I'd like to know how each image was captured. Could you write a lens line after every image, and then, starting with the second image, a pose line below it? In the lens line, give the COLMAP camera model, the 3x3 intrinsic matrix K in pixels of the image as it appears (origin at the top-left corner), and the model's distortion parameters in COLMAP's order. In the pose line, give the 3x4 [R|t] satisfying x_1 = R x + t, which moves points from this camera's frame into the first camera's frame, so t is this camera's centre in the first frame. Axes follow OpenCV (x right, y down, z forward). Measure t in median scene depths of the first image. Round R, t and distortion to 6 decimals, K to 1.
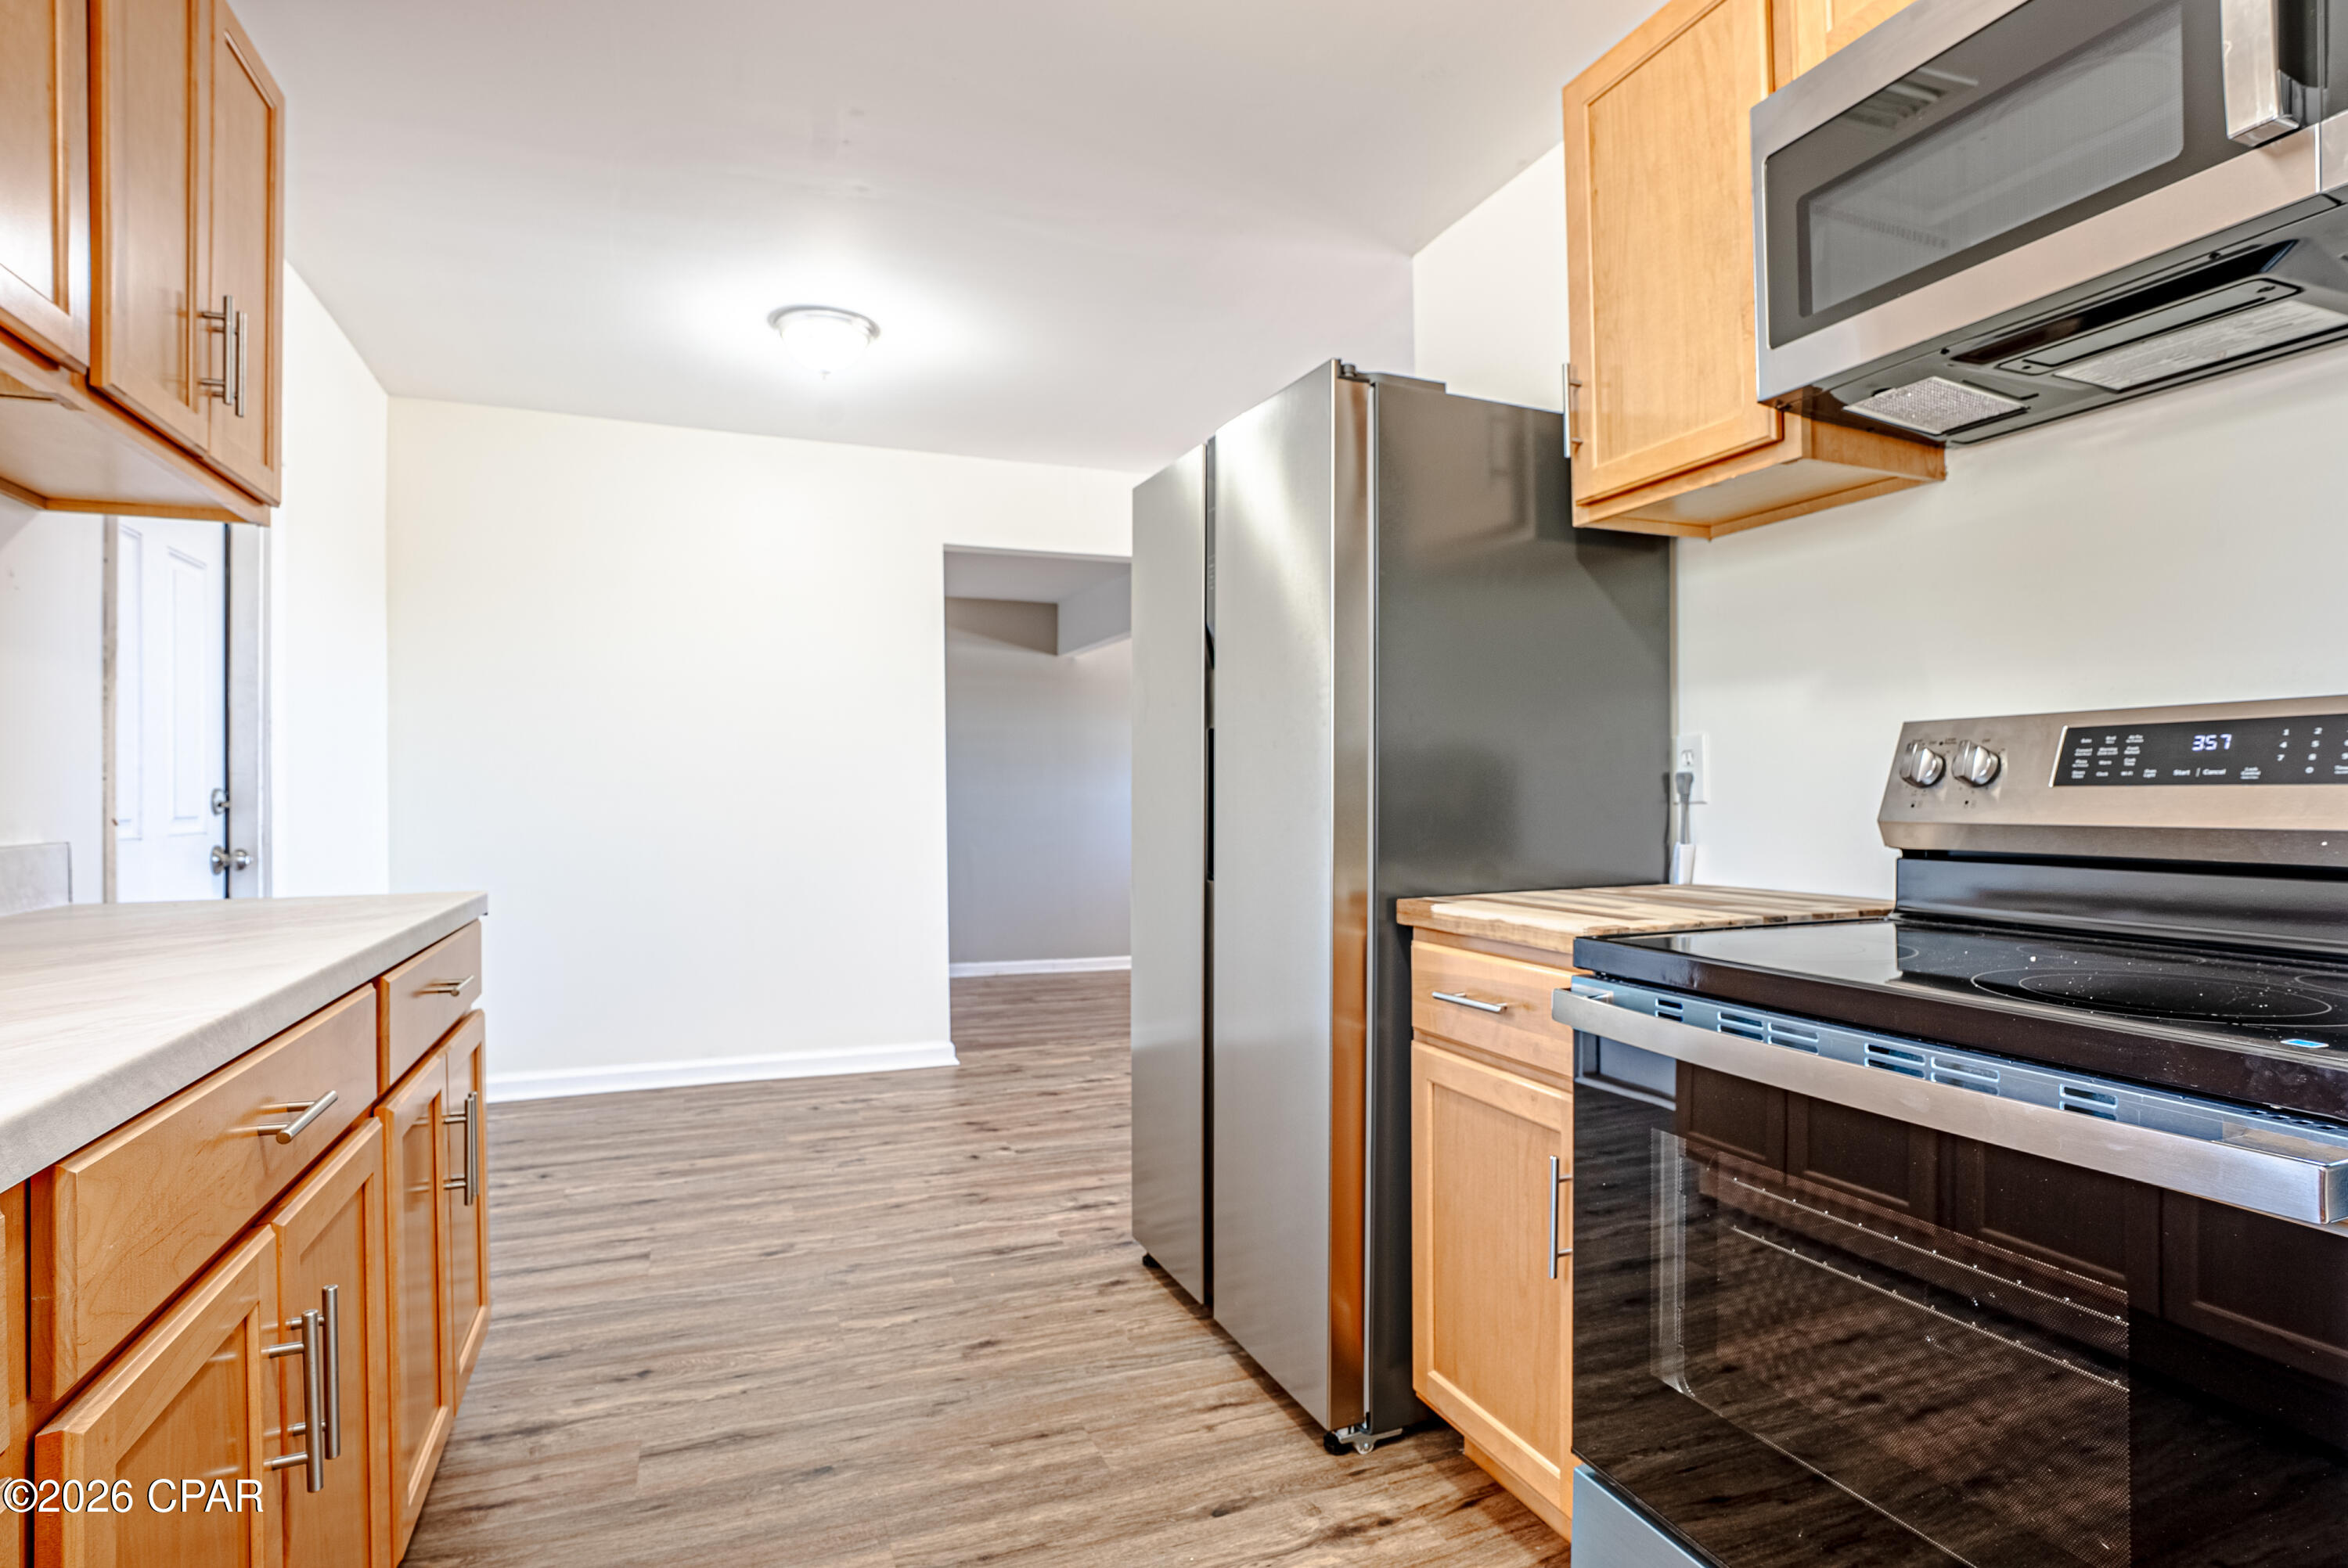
lens RADIAL K [[1173.6, 0, 1165.1], [0, 1173.6, 789.0], [0, 0, 1]] dist [-0.047751, 0.016509]
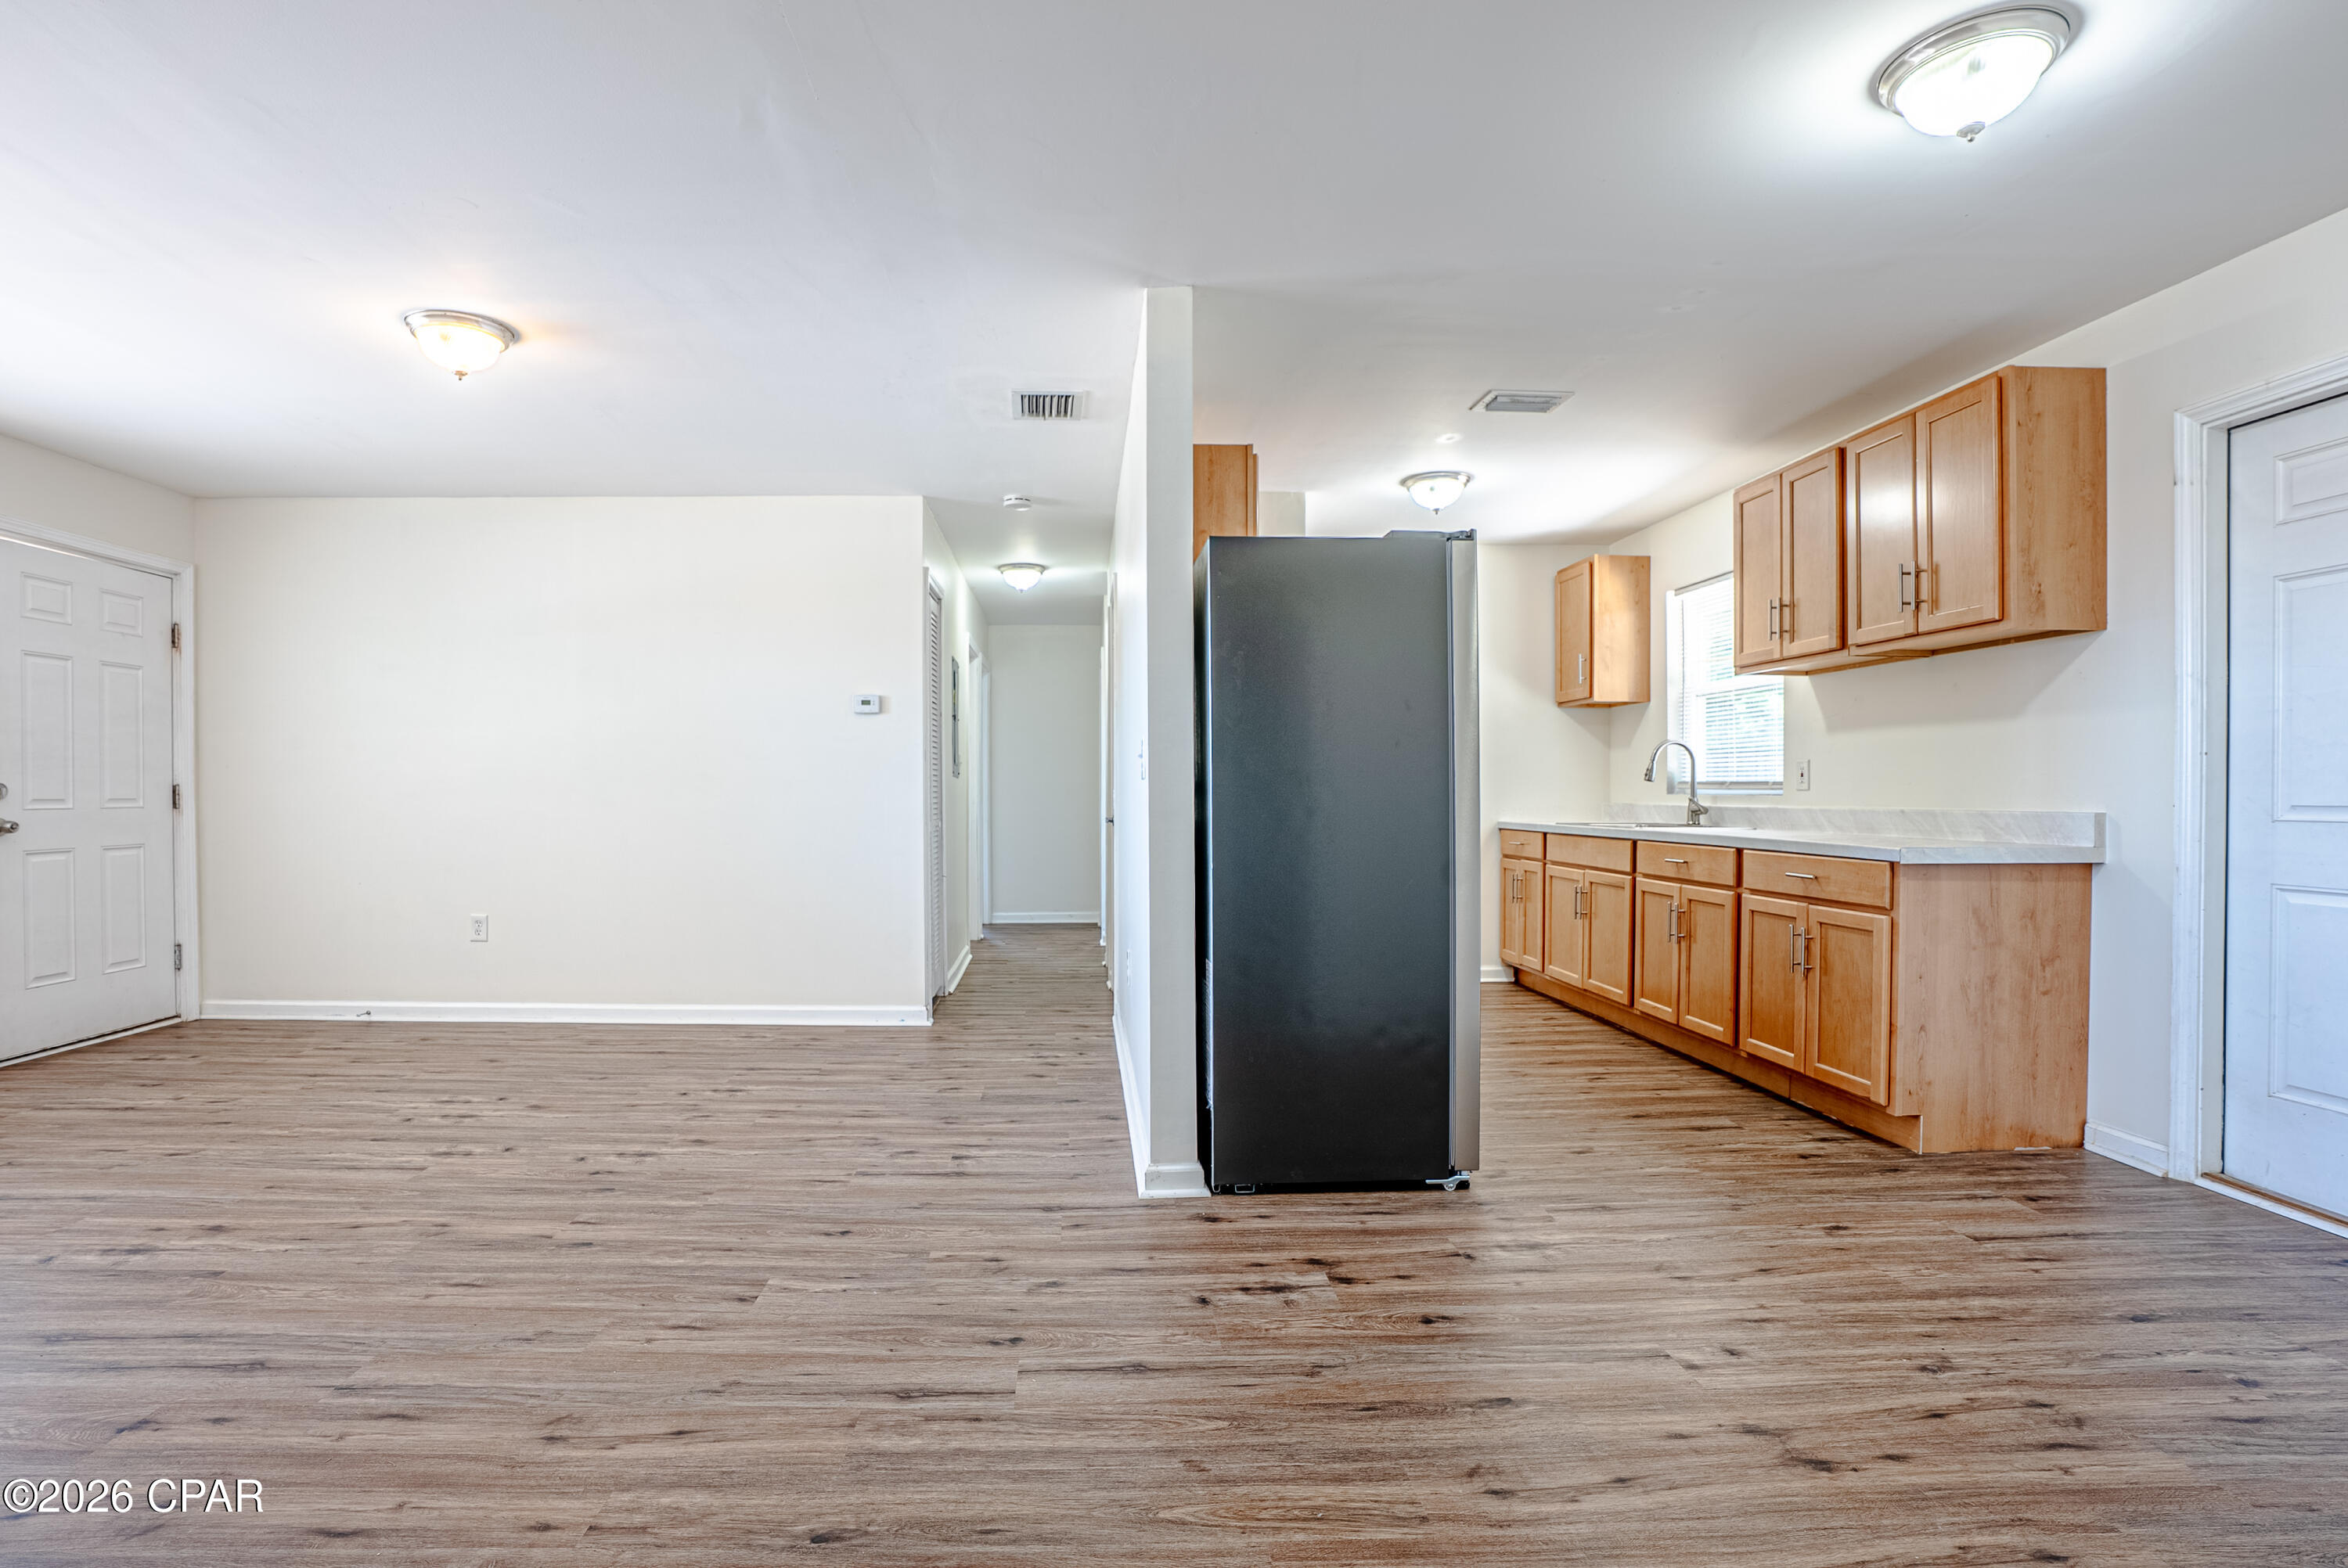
lens RADIAL K [[1103.0, 0, 1118.3], [0, 1103.0, 810.5], [0, 0, 1]] dist [-0.067375, 0.024383]
pose [[-0.943534, -0.005942, 0.331222, -0.061625], [-0.000305, 0.999854, 0.017069, 0.013566], [-0.331275, 0.016004, -0.943398, 2.843709]]
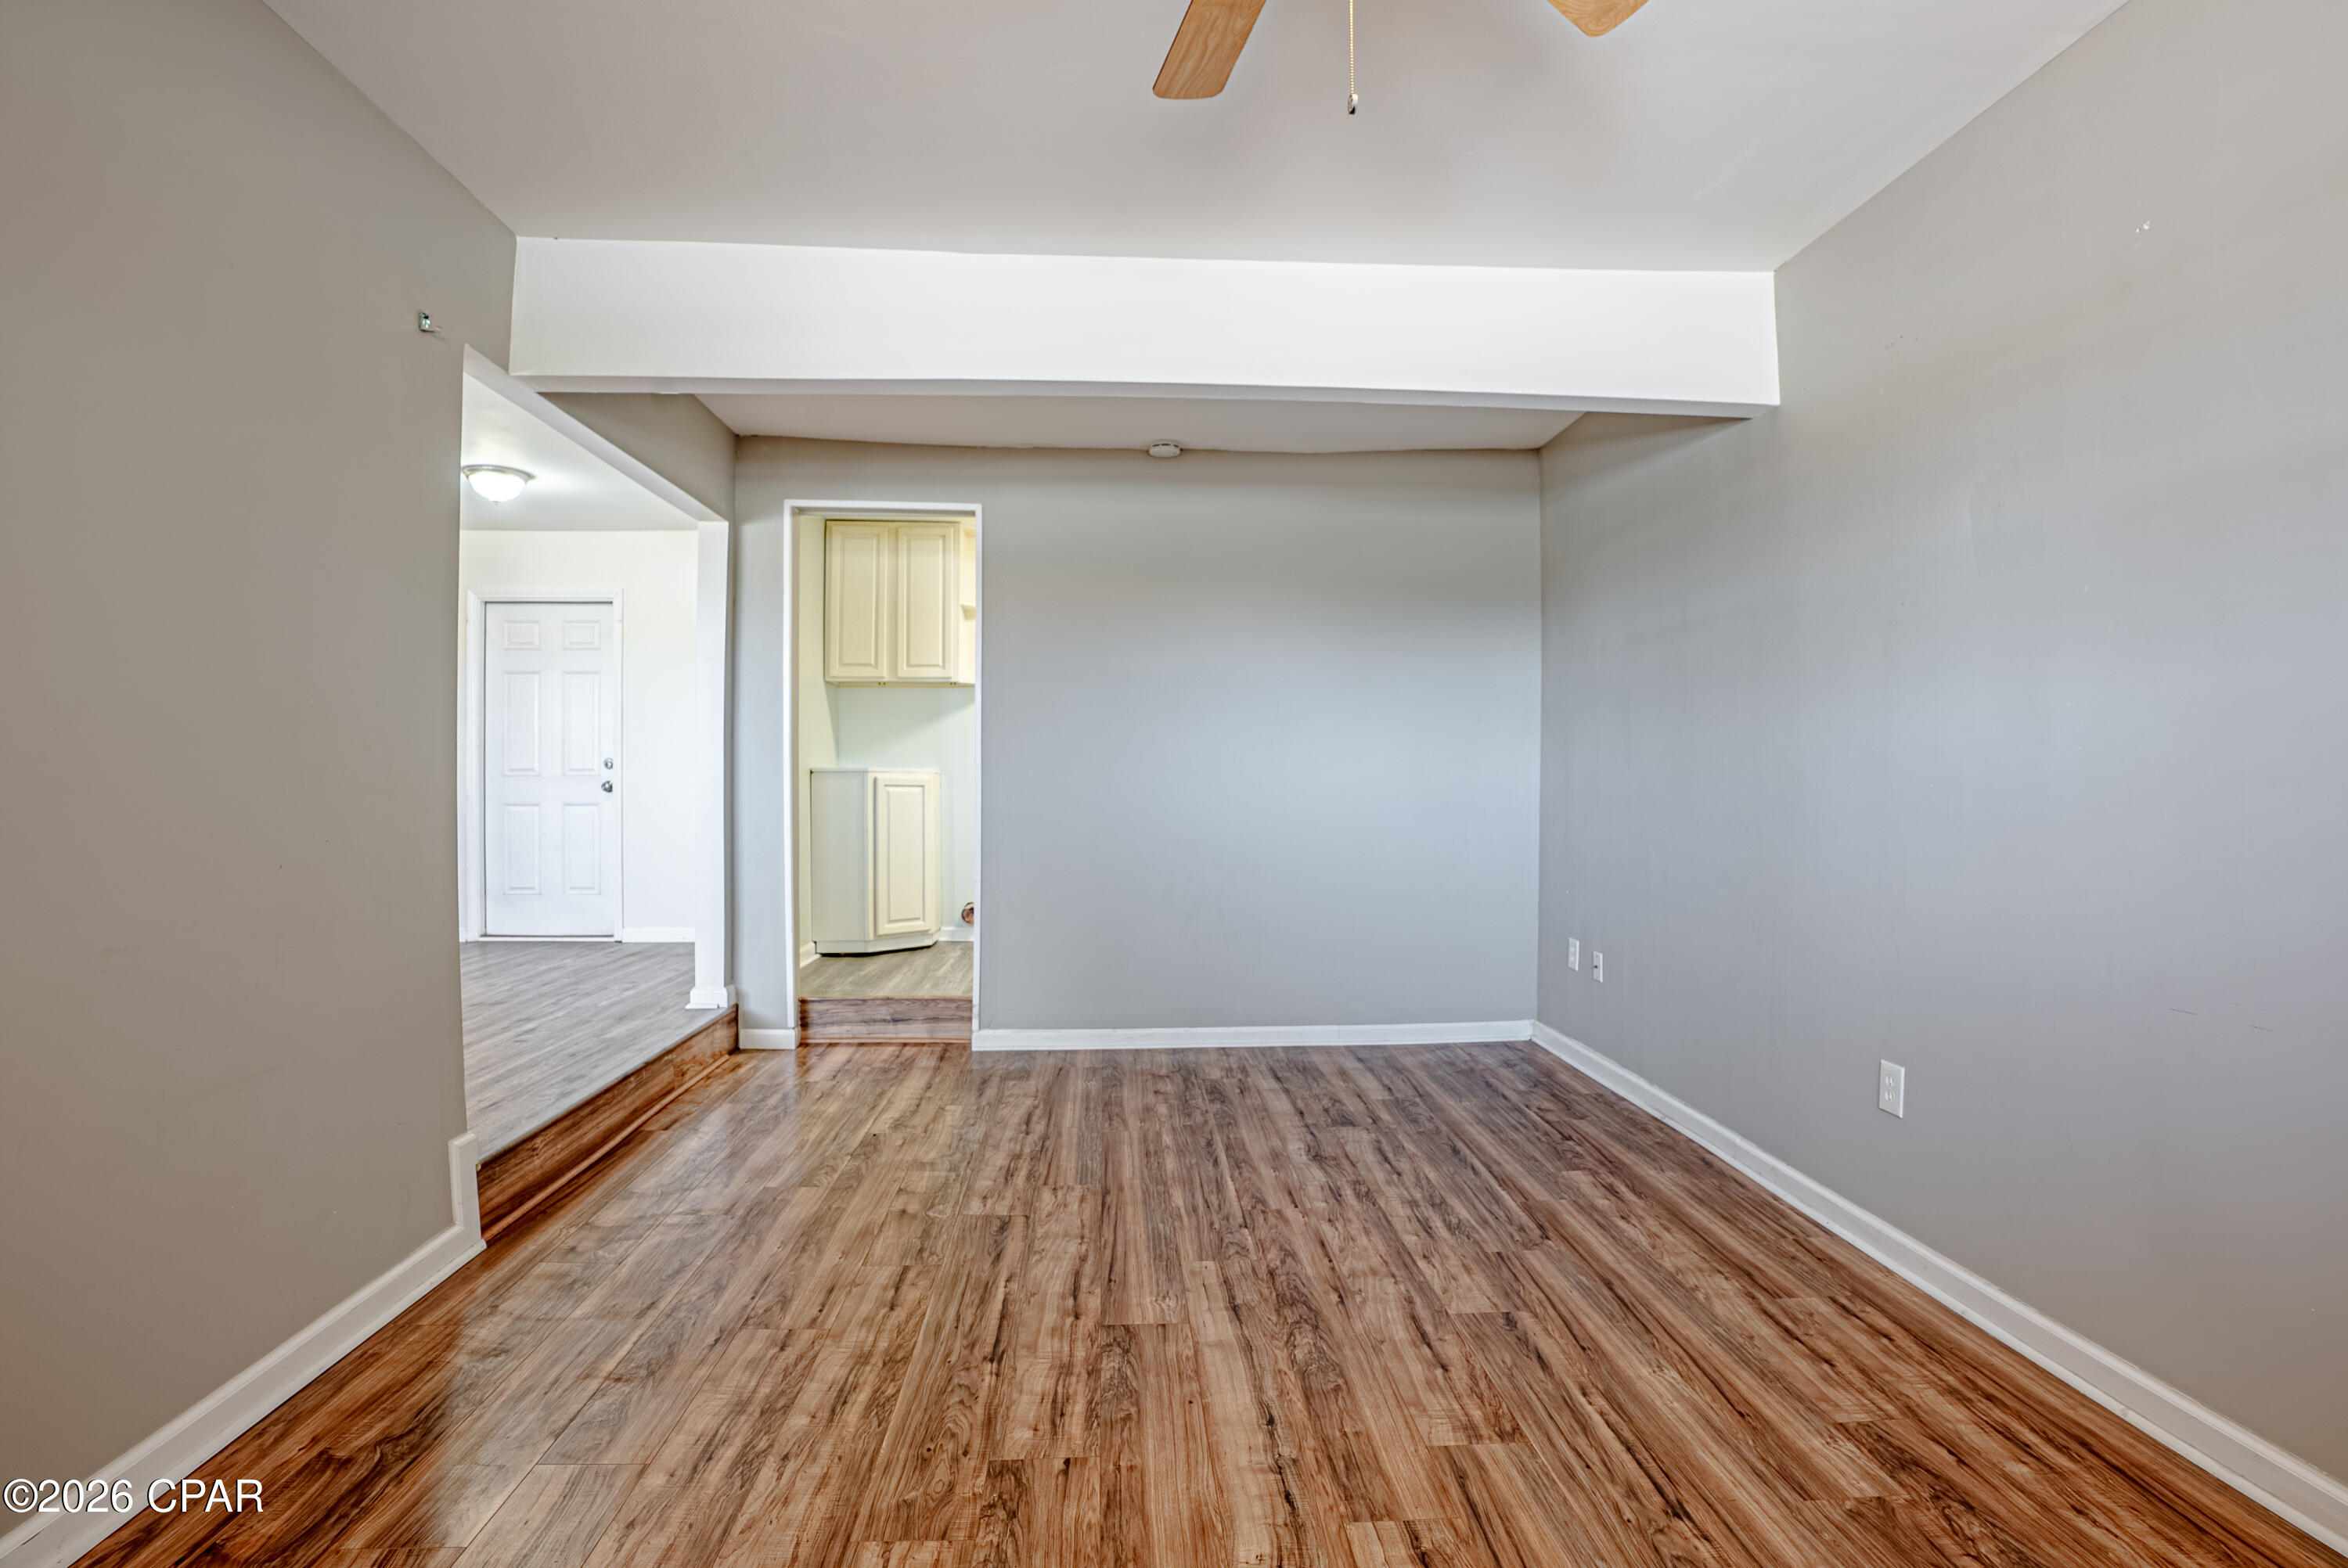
lens RADIAL K [[1103.0, 0, 1182.0], [0, 1103.0, 778.4], [0, 0, 1]] dist [-0.067375, 0.024383]
pose [[-0.279381, 0.001476, -0.960179, 1.463395], [0.004278, 0.999991, 0.000292, 0.063959], [0.960171, -0.004026, -0.279385, 3.891399]]
